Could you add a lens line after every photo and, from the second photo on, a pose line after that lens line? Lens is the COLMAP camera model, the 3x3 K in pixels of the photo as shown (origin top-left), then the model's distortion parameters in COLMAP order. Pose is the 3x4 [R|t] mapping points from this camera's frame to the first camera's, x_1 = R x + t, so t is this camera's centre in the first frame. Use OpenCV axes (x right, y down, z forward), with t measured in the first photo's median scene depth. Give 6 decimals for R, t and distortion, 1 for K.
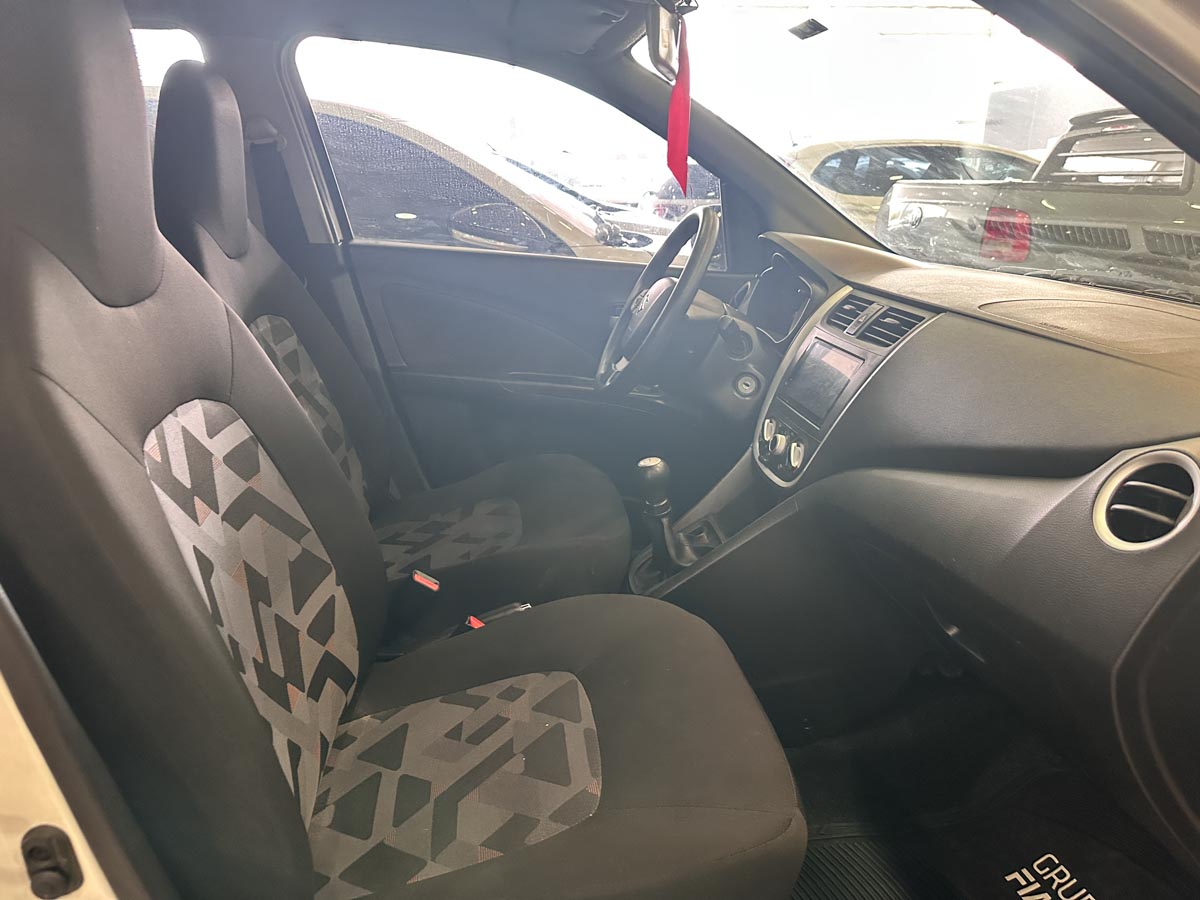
lens RADIAL K [[845.5, 0, 567.9], [0, 845.5, 444.9], [0, 0, 1]] dist [0.052114, -0.071673]
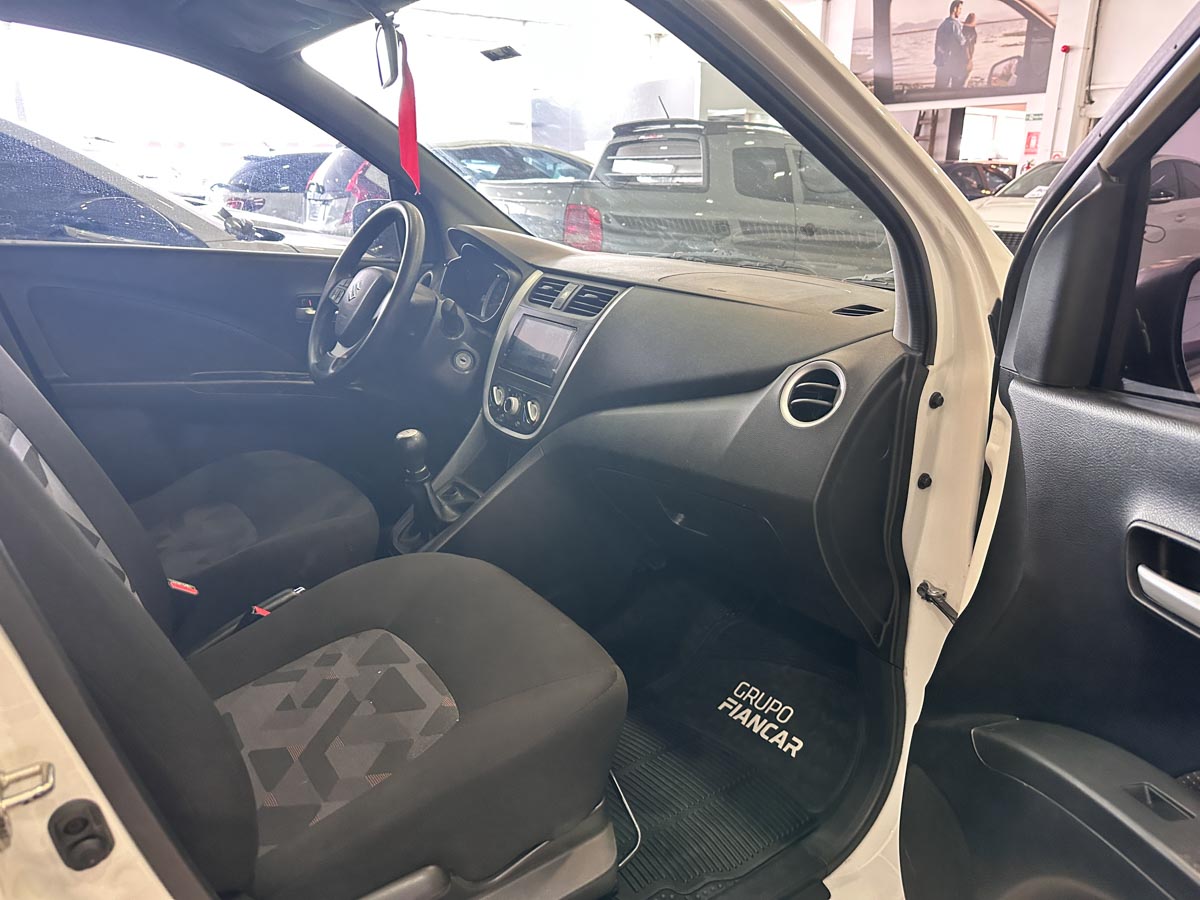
lens RADIAL K [[844.8, 0, 590.5], [0, 844.8, 446.7], [0, 0, 1]] dist [0.074800, -0.079448]
pose [[0.880280, -0.129957, 0.456310, -0.215249], [0.126946, 0.991204, 0.037399, 0.027593], [-0.457157, 0.025005, 0.889034, -0.102060]]
